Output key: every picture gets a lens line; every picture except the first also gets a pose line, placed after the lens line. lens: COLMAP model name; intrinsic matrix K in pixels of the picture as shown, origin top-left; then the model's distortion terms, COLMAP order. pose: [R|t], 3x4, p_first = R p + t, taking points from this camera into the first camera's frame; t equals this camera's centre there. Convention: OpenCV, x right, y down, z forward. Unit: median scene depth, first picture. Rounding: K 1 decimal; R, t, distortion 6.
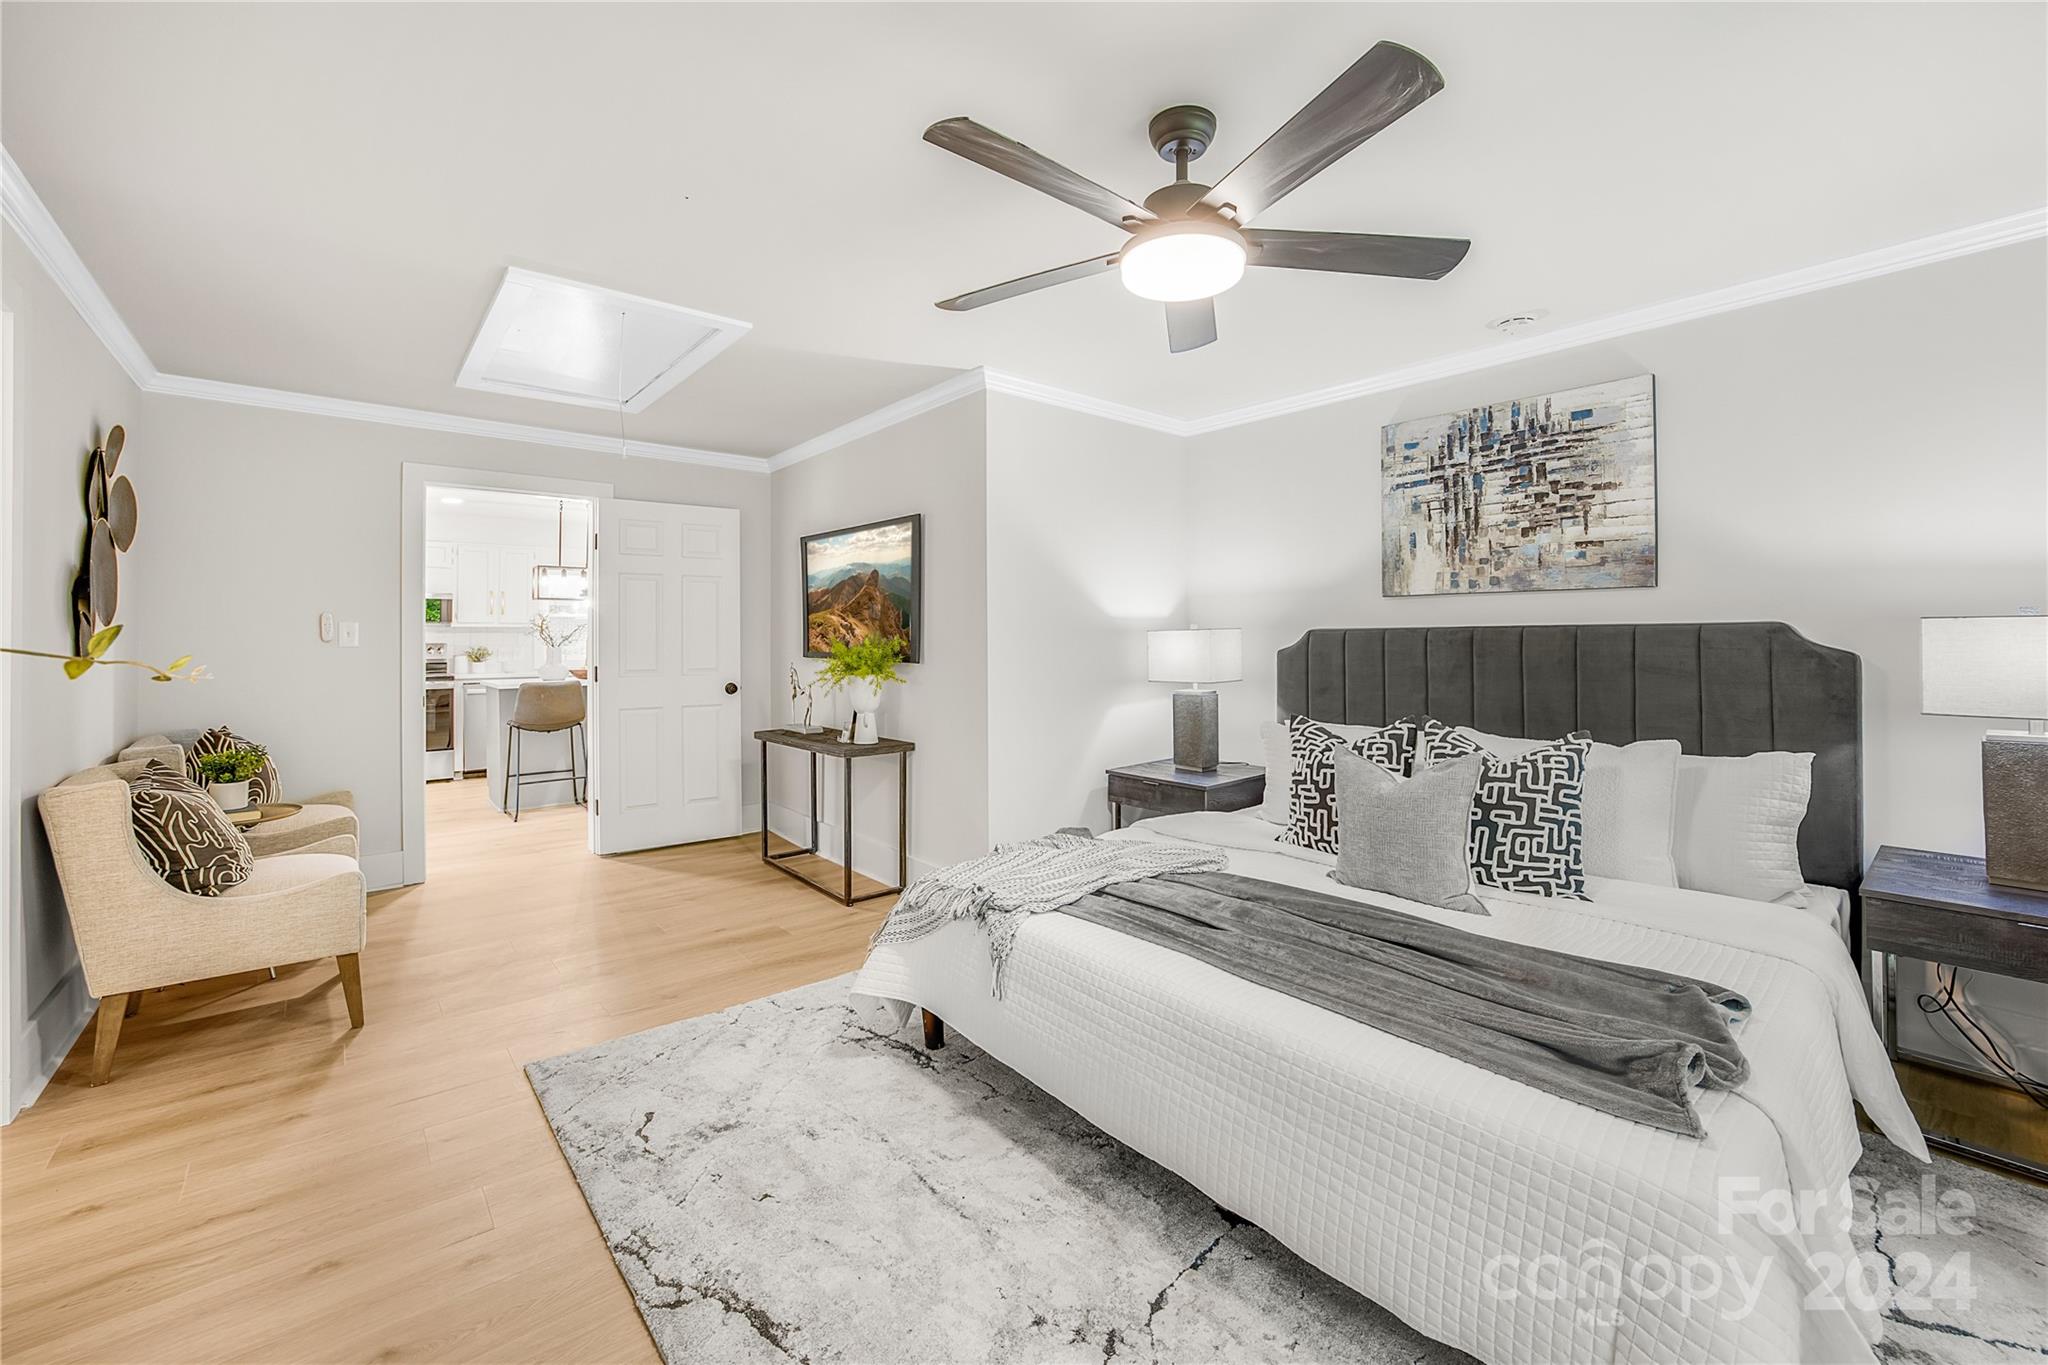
lens RADIAL K [[821.4, 0, 1055.4], [0, 821.4, 634.2], [0, 0, 1]] dist [0.002686, 0.001348]
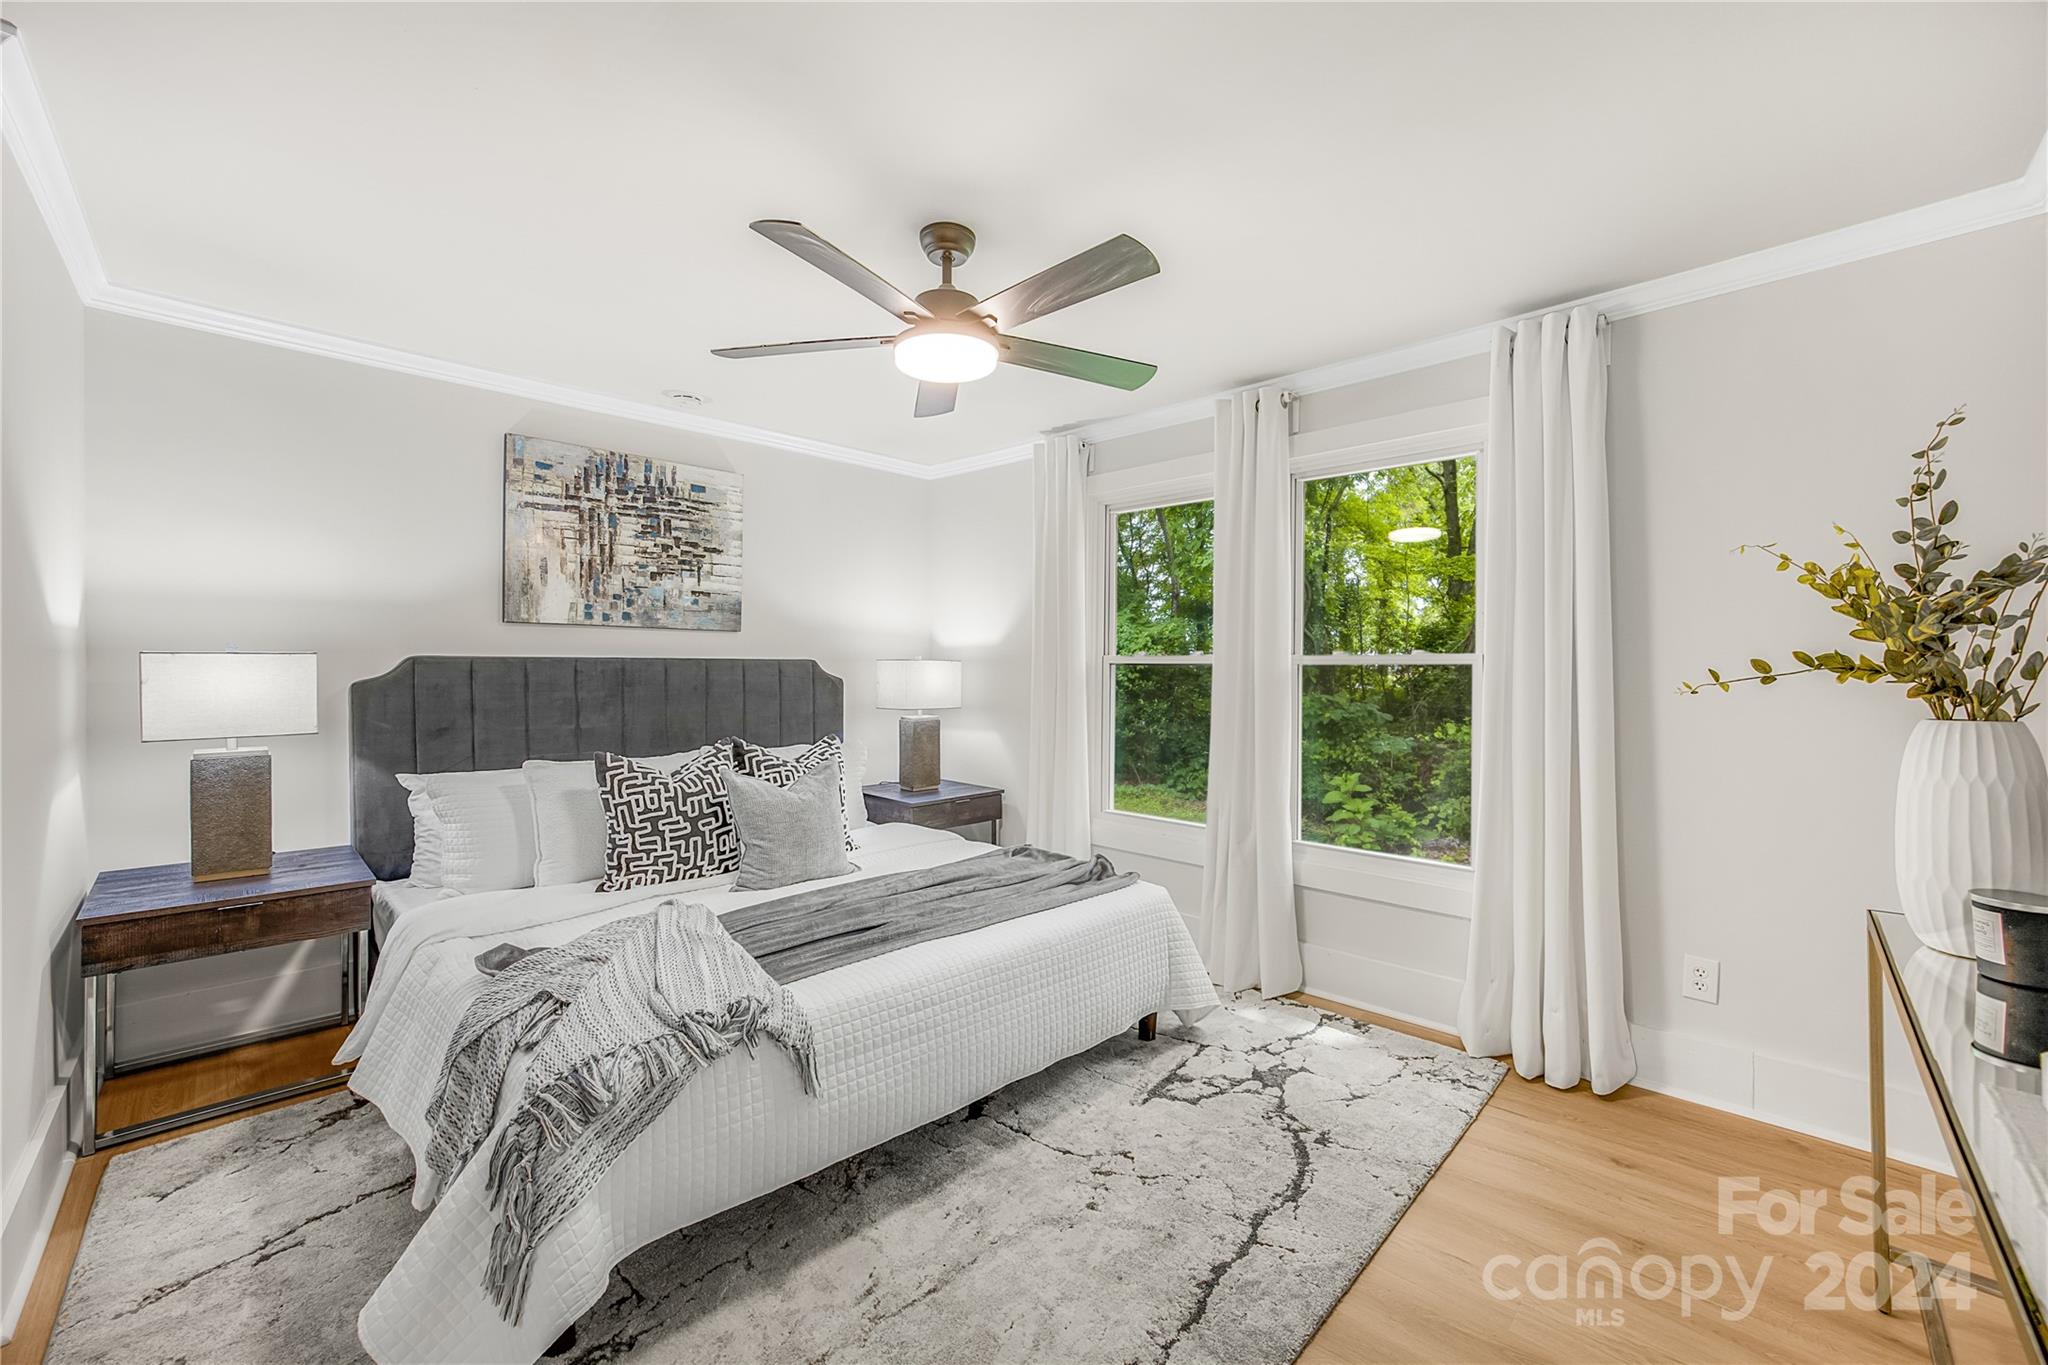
lens RADIAL K [[821.4, 0, 1024.5], [0, 821.4, 665.1], [0, 0, 1]] dist [0.002686, 0.001348]
pose [[-0.036566, 0.009594, 0.999285, -0.563901], [-0.006340, 0.999932, -0.009832, 0.007116], [-0.999311, -0.006695, -0.036503, 0.506840]]
